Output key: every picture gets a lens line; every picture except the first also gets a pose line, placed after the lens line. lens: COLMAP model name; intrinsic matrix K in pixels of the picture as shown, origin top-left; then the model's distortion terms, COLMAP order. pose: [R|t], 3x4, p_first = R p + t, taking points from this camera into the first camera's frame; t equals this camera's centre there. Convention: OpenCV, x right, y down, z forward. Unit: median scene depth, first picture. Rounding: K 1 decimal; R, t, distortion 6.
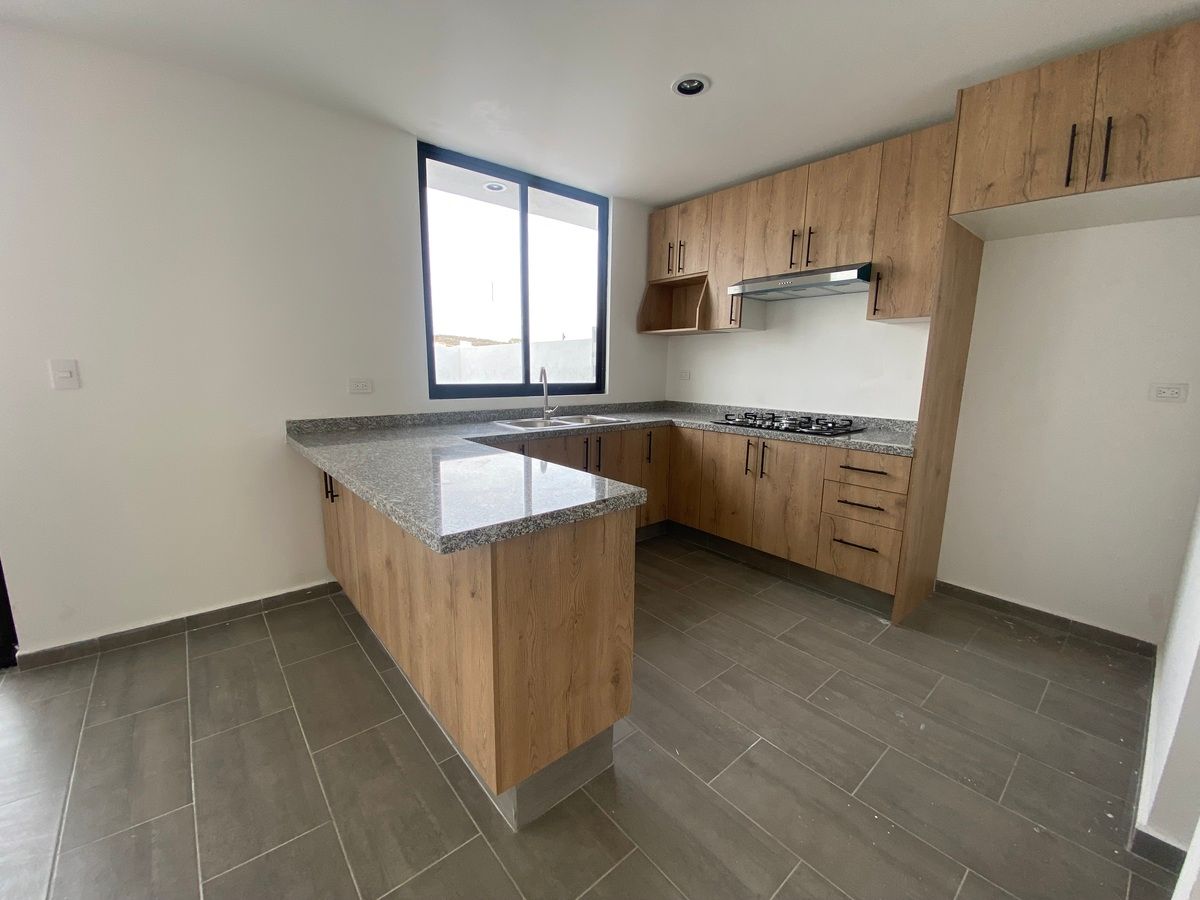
lens RADIAL K [[481.9, 0, 598.2], [0, 481.9, 446.0], [0, 0, 1]] dist [0.043746, -0.037221]
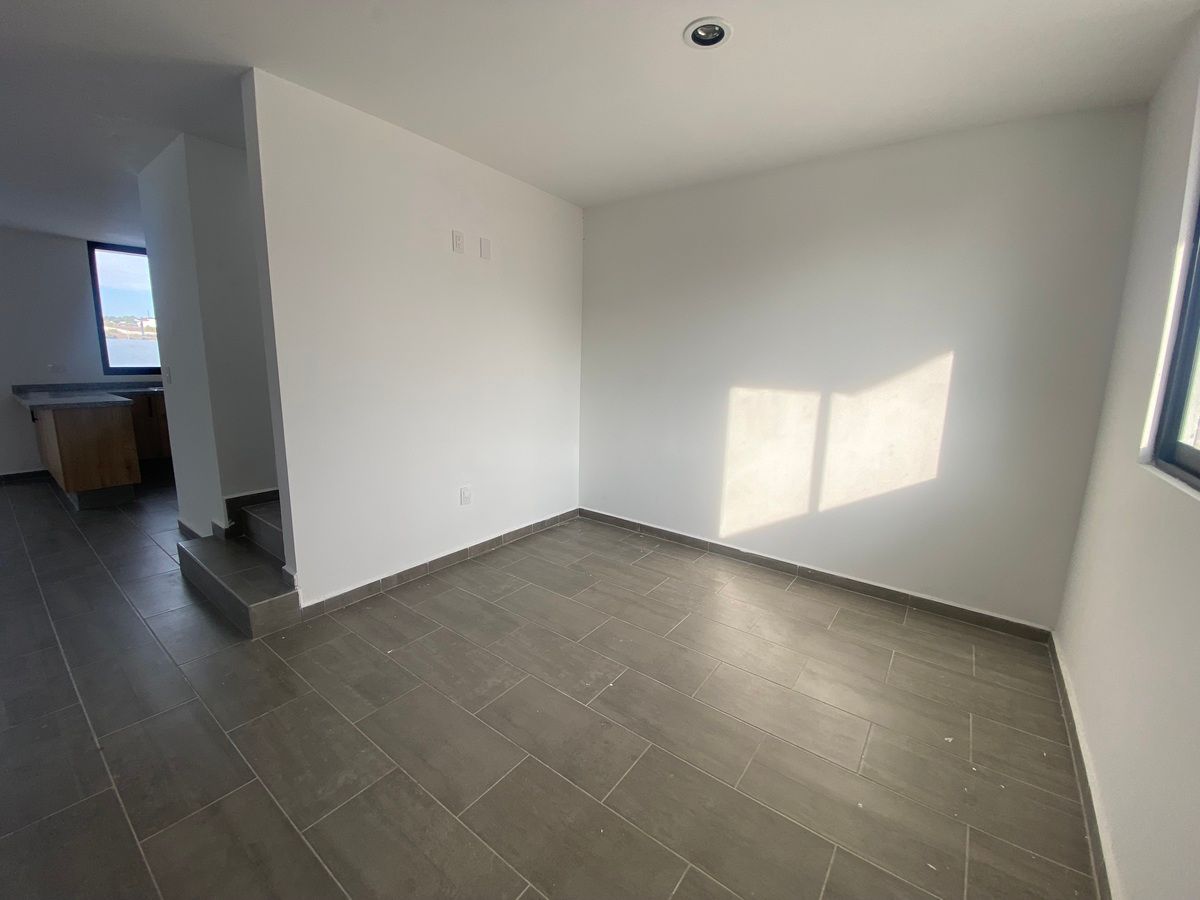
lens RADIAL K [[481.9, 0, 598.2], [0, 481.9, 446.0], [0, 0, 1]] dist [0.043746, -0.037221]
pose [[0.975502, -0.039013, 0.216505, 1.058336], [0.036153, 0.999199, 0.017157, 0.205157], [-0.217001, -0.008909, 0.976131, -1.182458]]
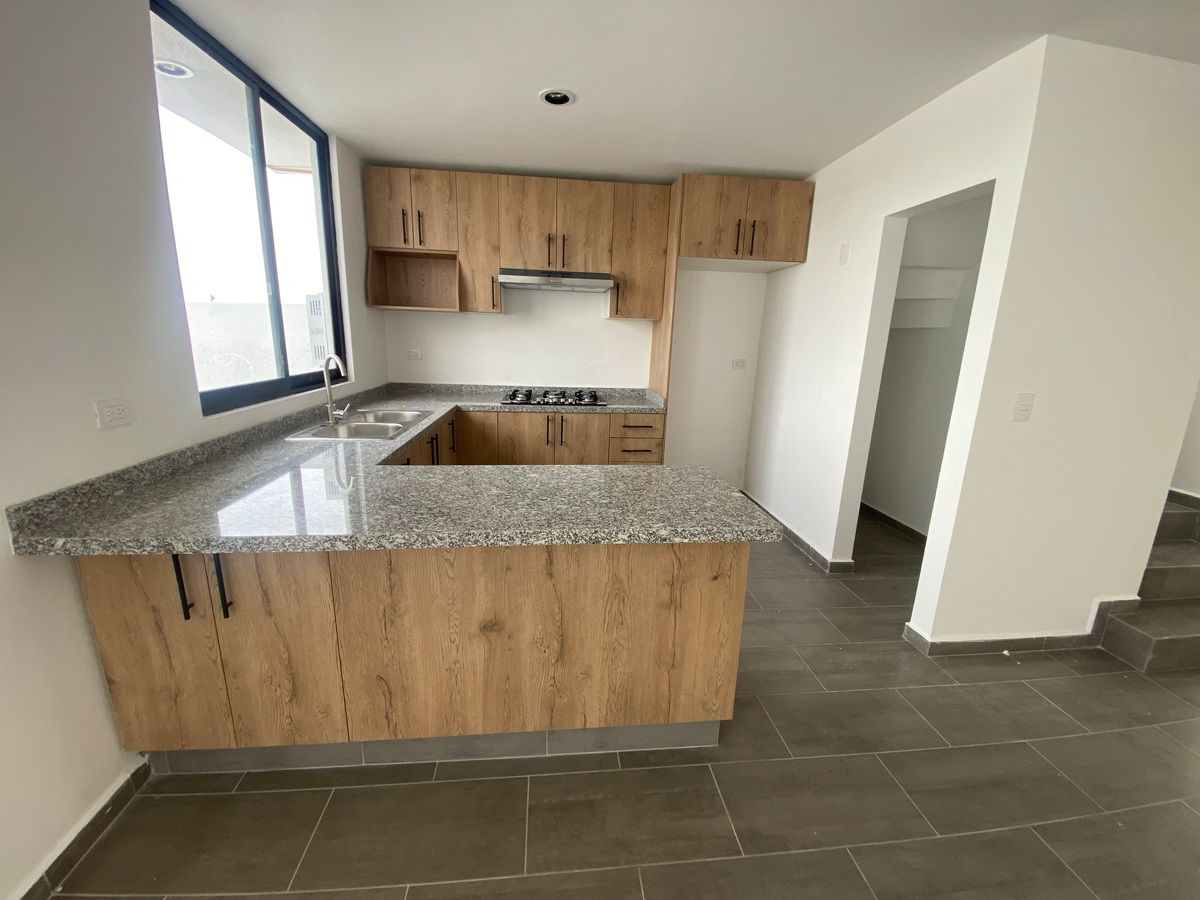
lens RADIAL K [[481.9, 0, 598.2], [0, 481.9, 446.0], [0, 0, 1]] dist [0.043746, -0.037221]
pose [[0.565631, -0.183482, 0.803988, -0.562666], [0.113870, 0.982973, 0.144218, -0.093657], [-0.816759, 0.009976, 0.576893, 0.229943]]
